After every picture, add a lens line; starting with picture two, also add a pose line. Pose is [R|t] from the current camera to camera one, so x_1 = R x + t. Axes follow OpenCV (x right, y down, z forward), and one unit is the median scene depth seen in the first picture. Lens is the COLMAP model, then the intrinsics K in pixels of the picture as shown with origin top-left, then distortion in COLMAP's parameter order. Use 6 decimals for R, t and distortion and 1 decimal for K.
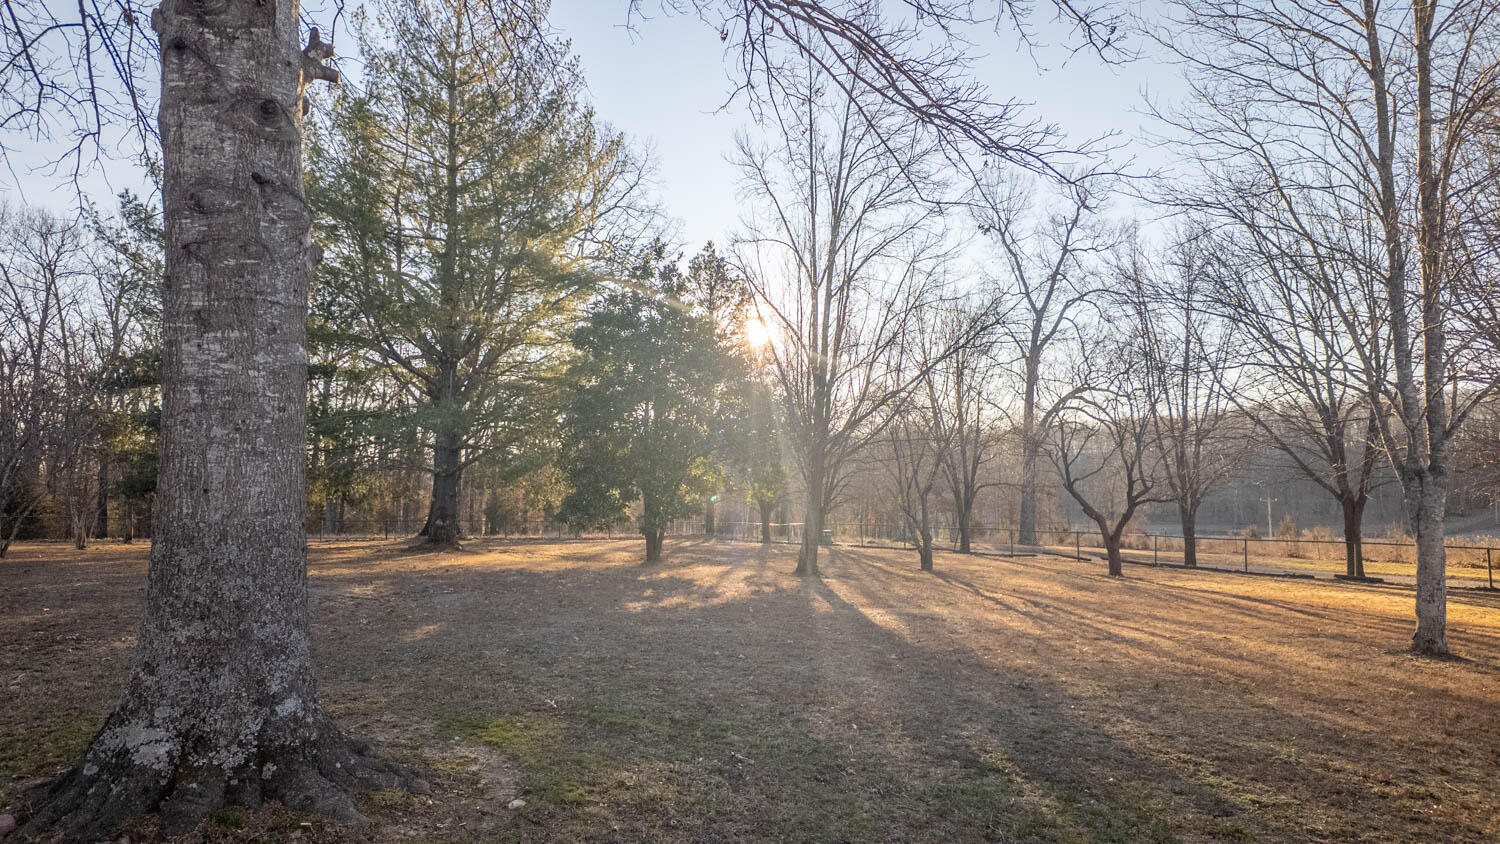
lens RADIAL K [[853.0, 0, 754.0], [0, 853.0, 424.2], [0, 0, 1]] dist [-0.003822, -0.005225]
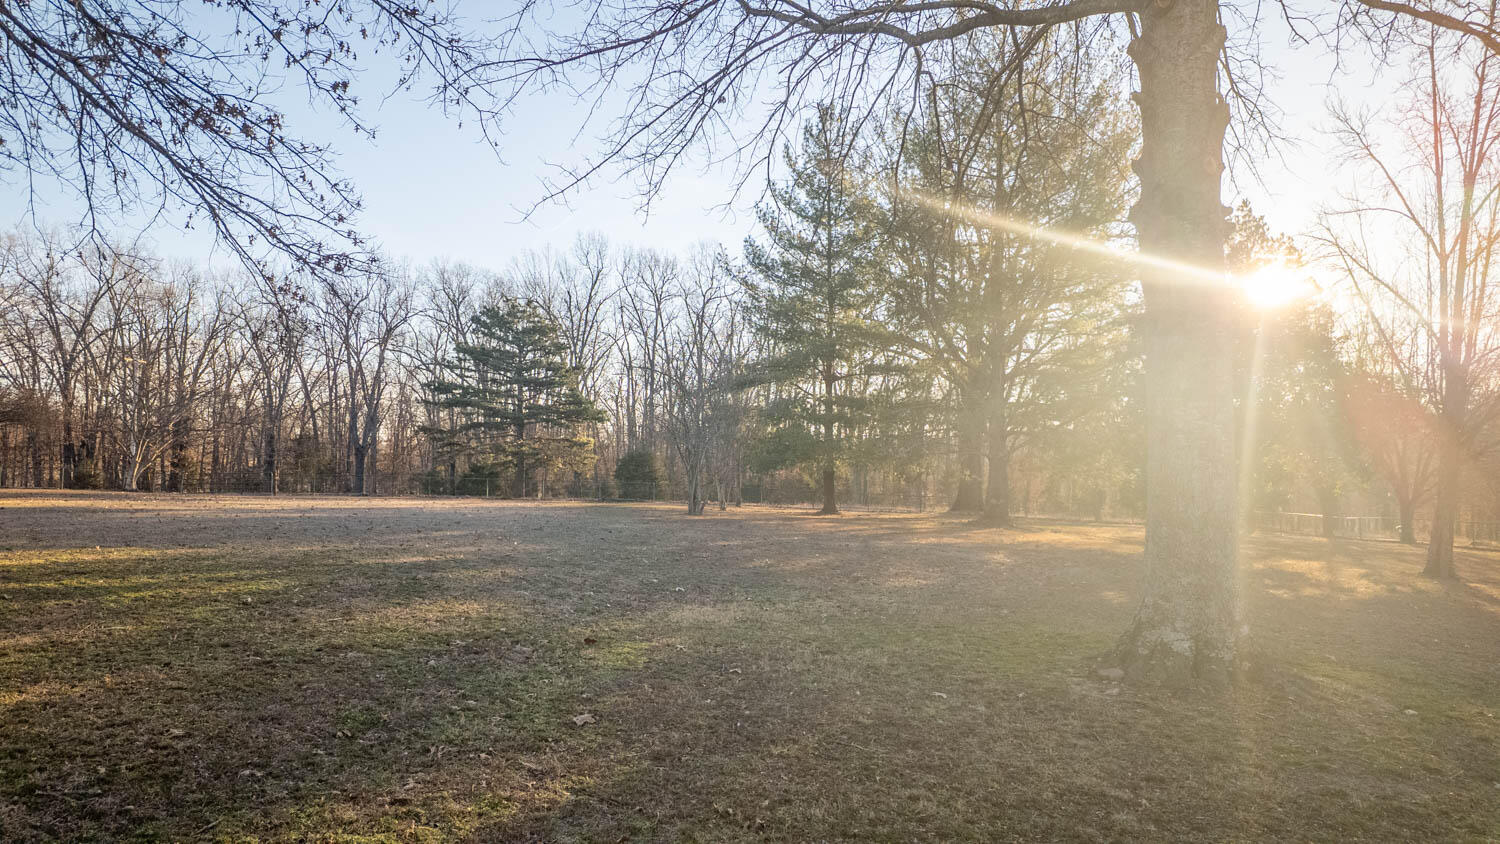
lens RADIAL K [[853.0, 0, 744.5], [0, 853.0, 425.3], [0, 0, 1]] dist [-0.003822, -0.005225]
pose [[0.851572, -0.011050, -0.524122, -0.087128], [0.026147, 0.999429, 0.021412, -0.020980], [0.523586, -0.031938, 0.851374, -0.153001]]
